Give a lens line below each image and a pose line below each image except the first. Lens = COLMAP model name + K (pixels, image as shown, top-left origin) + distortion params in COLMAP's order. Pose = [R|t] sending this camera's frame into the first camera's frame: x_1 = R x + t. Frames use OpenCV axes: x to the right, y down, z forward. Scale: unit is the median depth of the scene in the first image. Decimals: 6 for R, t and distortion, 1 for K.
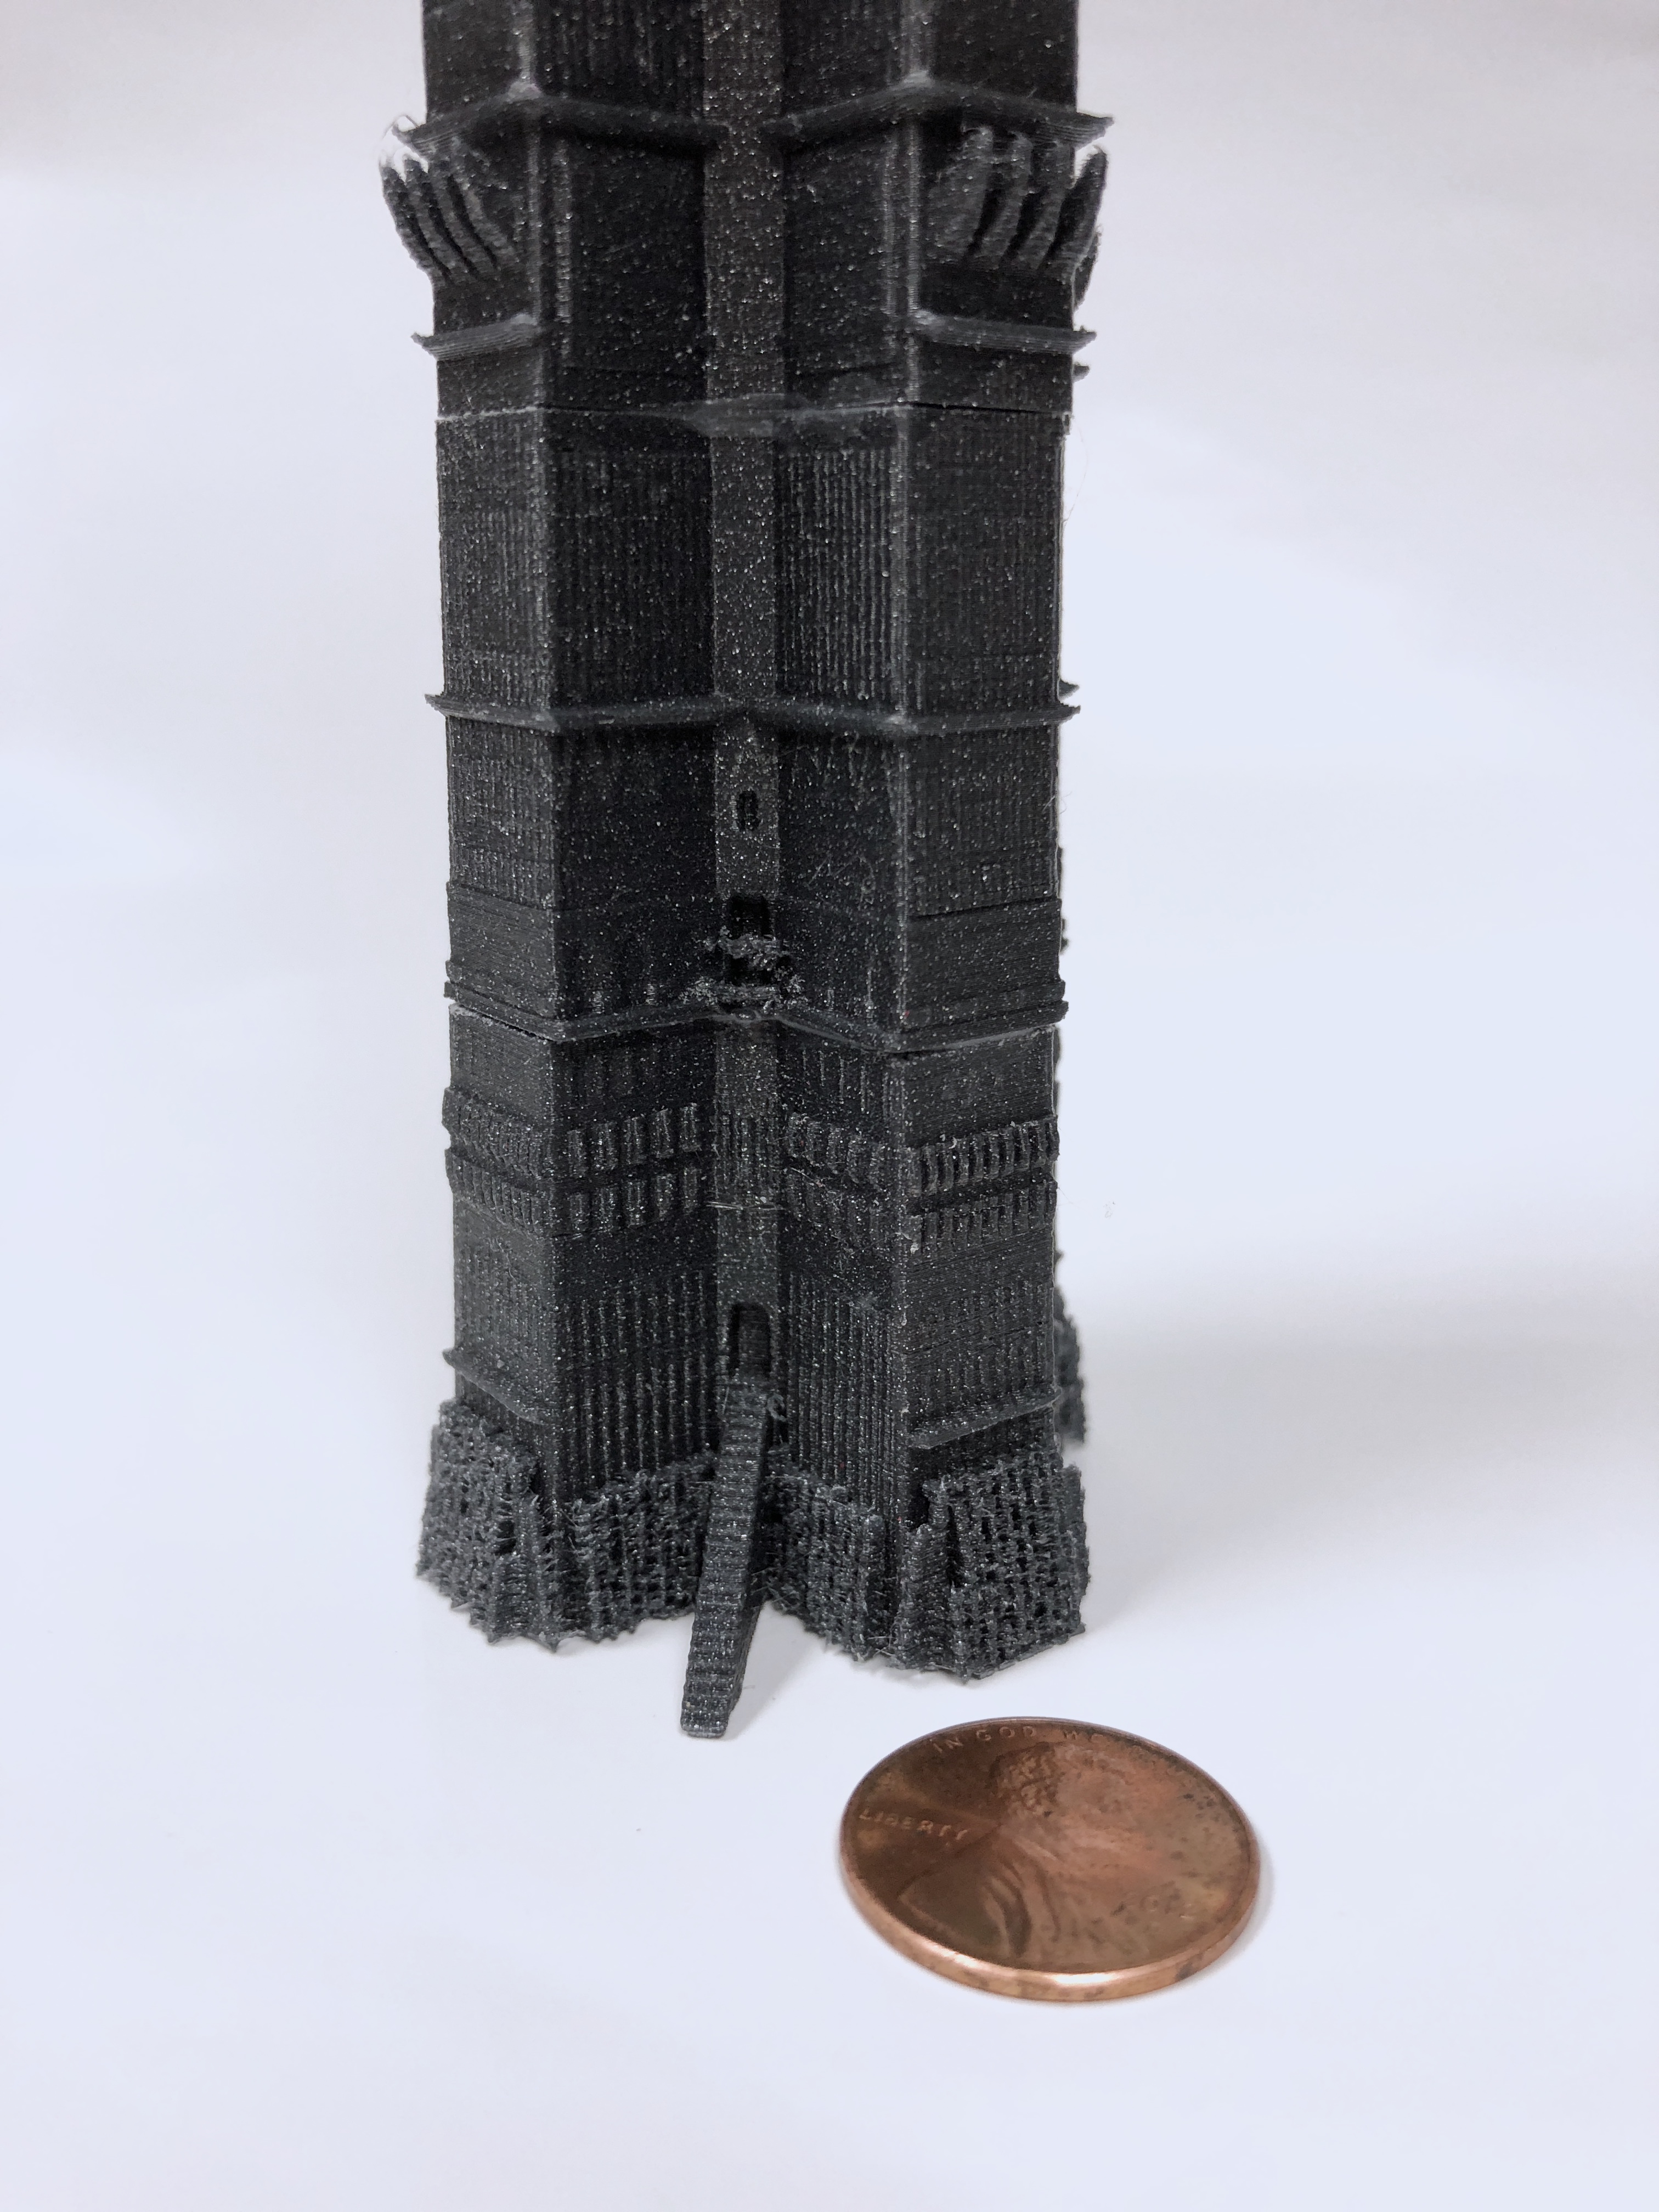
lens RADIAL K [[1910.4, 0, 829.2], [0, 1910.4, 1089.5], [0, 0, 1]] dist [0.008896, -0.030378]
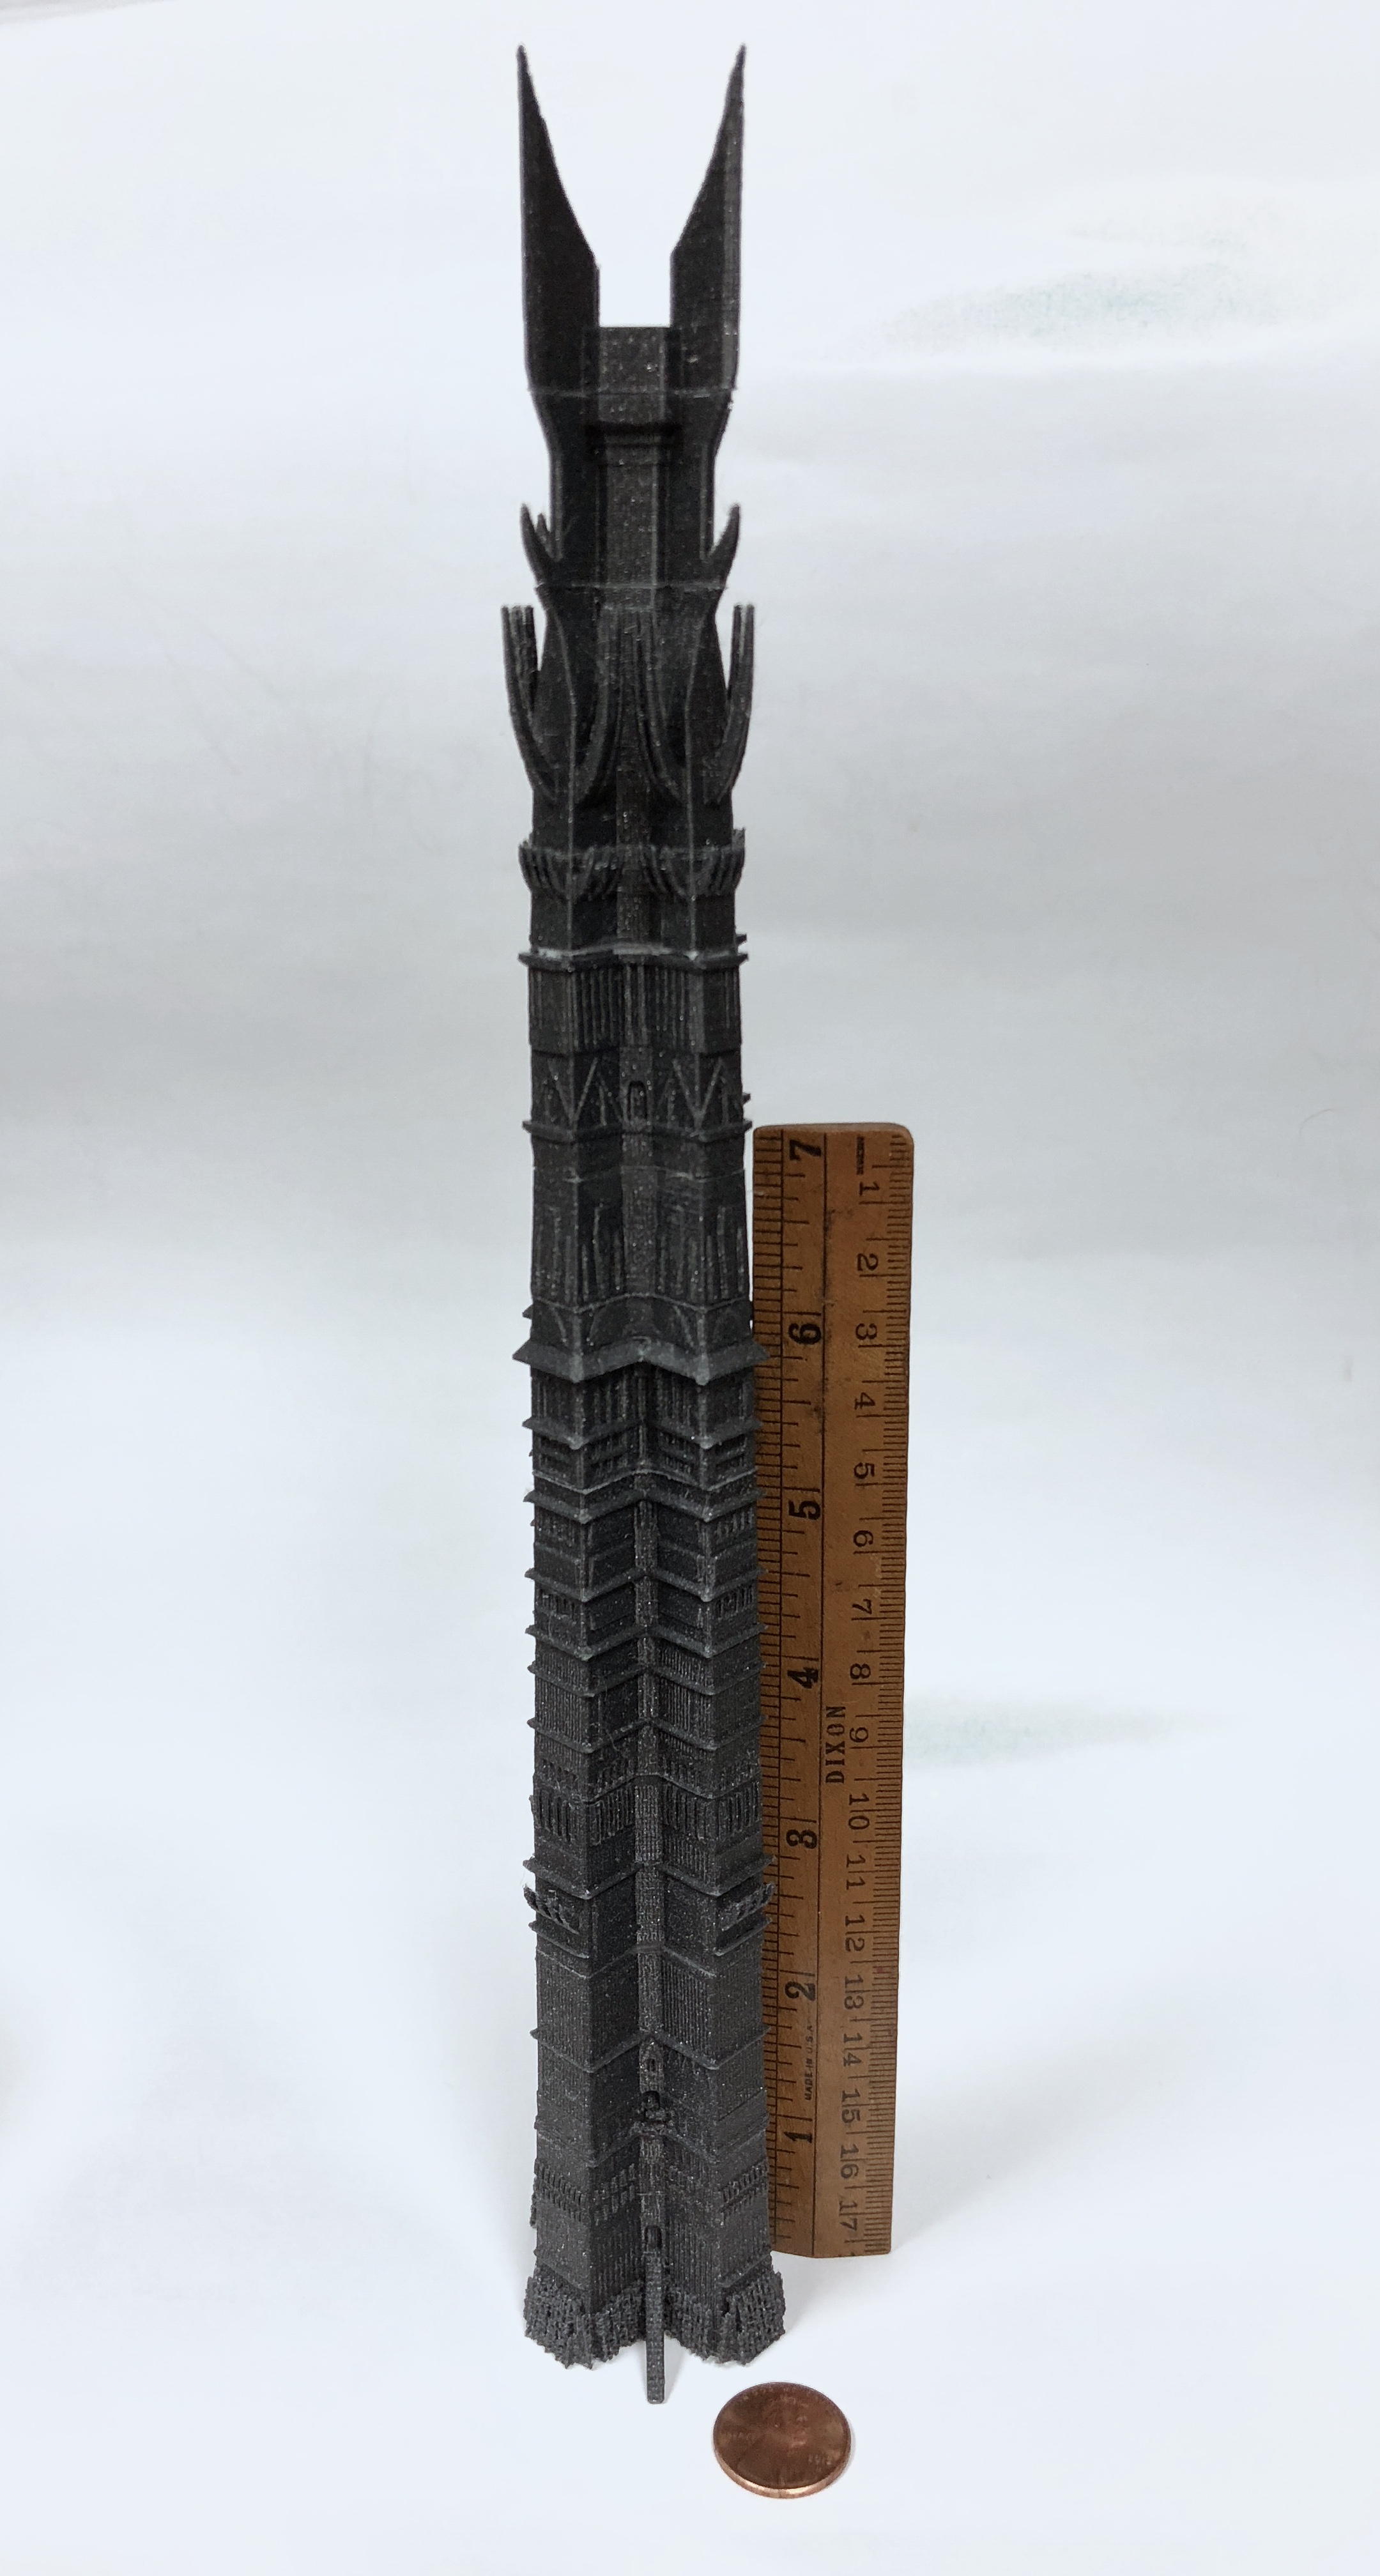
lens RADIAL K [[2026.8, 0, 690.0], [0, 2026.8, 1293.7], [0, 0, 1]] dist [-0.003465, -0.004174]
pose [[0.988422, -0.053506, 0.141984, -0.331918], [0.047771, 0.997911, 0.043500, -1.335282], [-0.144015, -0.036214, 0.988913, -1.780869]]
